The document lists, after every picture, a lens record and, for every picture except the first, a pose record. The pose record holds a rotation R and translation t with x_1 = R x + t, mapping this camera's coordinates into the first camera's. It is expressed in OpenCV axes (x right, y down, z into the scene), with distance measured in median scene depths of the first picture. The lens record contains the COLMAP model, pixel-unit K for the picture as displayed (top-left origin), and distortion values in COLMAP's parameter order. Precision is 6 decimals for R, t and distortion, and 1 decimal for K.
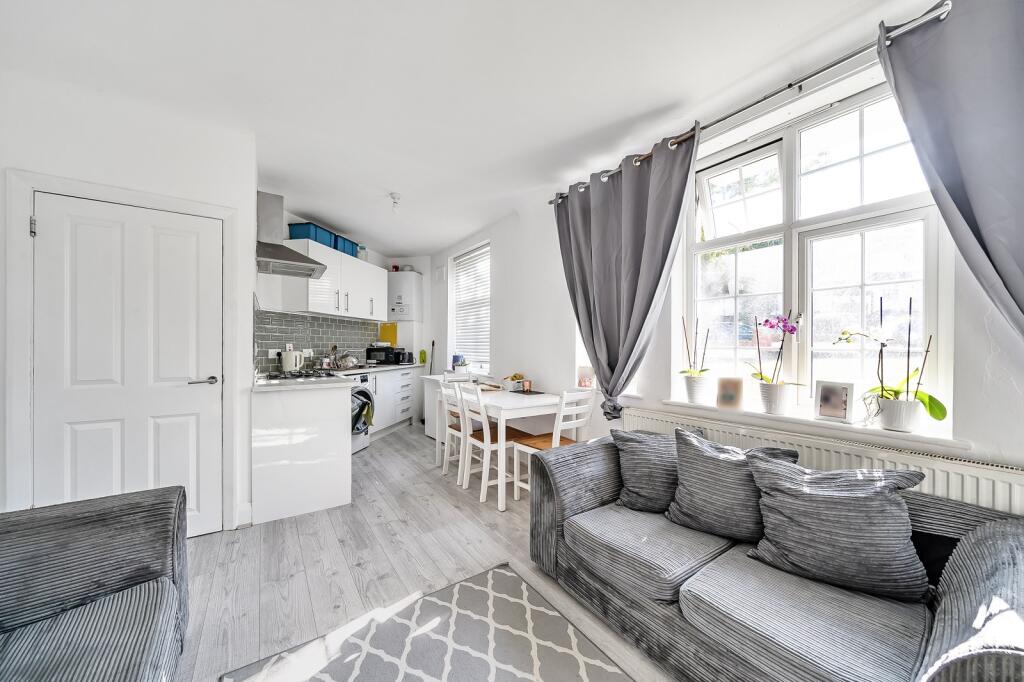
lens RADIAL K [[353.6, 0, 506.2], [0, 353.6, 350.4], [0, 0, 1]] dist [-0.002826, -0.000382]
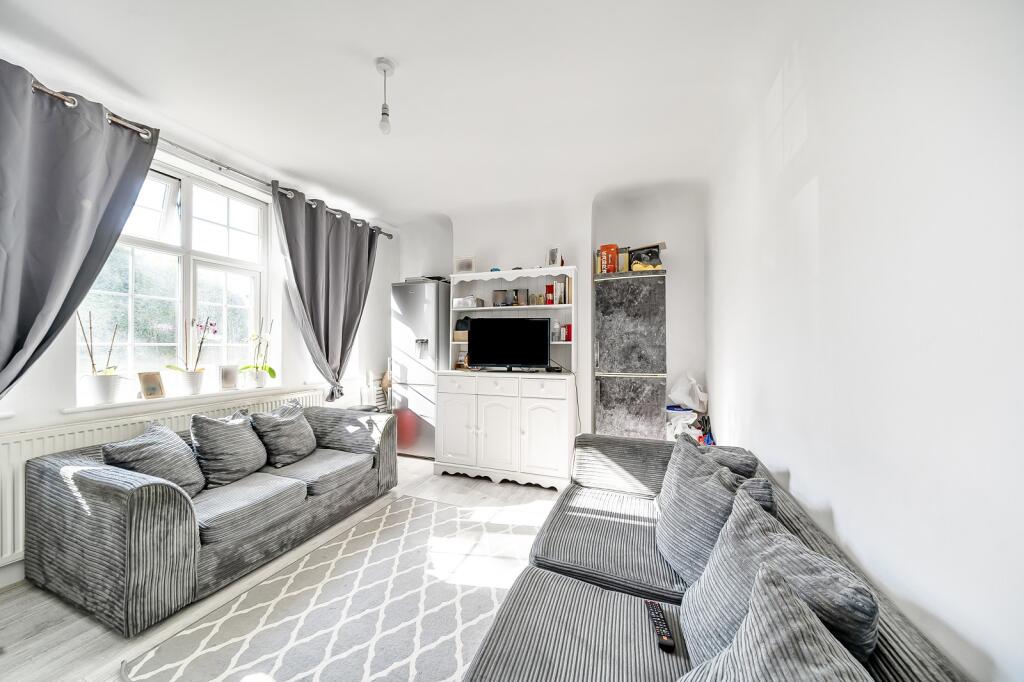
lens RADIAL K [[353.6, 0, 508.9], [0, 353.6, 343.8], [0, 0, 1]] dist [-0.002826, -0.000382]
pose [[-0.575339, 0.000538, 0.817915, -0.464043], [0.004473, 0.999987, 0.002489, -0.003064], [-0.817903, 0.005090, -0.575334, 0.374382]]
